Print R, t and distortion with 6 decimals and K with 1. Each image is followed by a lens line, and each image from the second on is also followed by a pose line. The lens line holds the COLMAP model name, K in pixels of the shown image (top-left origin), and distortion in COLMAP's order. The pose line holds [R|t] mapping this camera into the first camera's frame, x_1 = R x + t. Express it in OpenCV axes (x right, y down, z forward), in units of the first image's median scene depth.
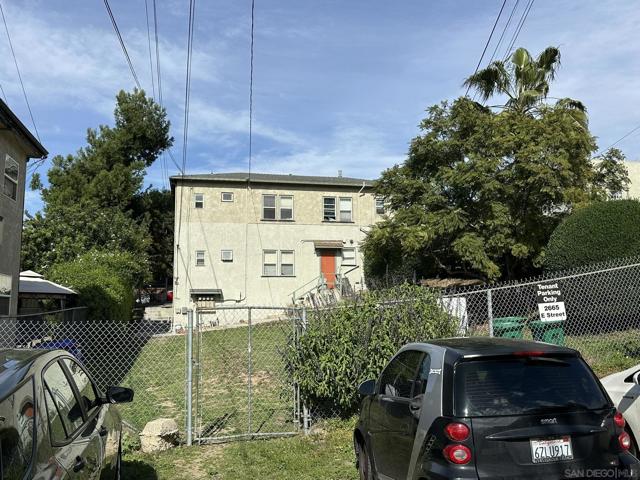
lens RADIAL K [[558.0, 0, 319.5], [0, 558.0, 235.0], [0, 0, 1]] dist [0.067416, -0.020445]
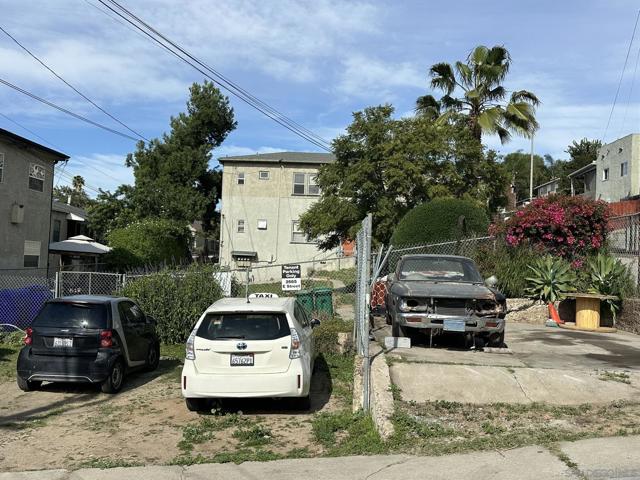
lens RADIAL K [[558.0, 0, 321.0], [0, 558.0, 239.9], [0, 0, 1]] dist [0.067416, -0.020445]
pose [[0.964517, 0.035399, -0.261636, 0.267435], [-0.013429, 0.996266, 0.085289, -0.033416], [0.263678, -0.078749, 0.961391, -0.121438]]
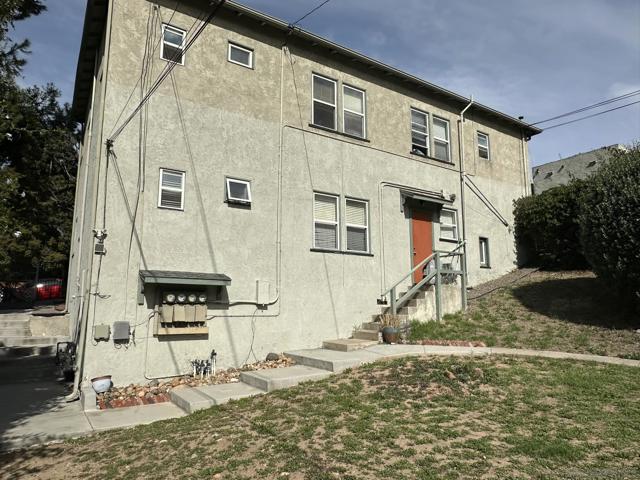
lens RADIAL K [[417.0, 0, 314.2], [0, 417.0, 248.9], [0, 0, 1]] dist [-0.000263, 0.004733]
pose [[0.940452, 0.058891, 0.334788, -0.208821], [-0.054278, 0.998258, -0.023127, 0.080269], [-0.335566, 0.003578, 0.942010, 0.689474]]
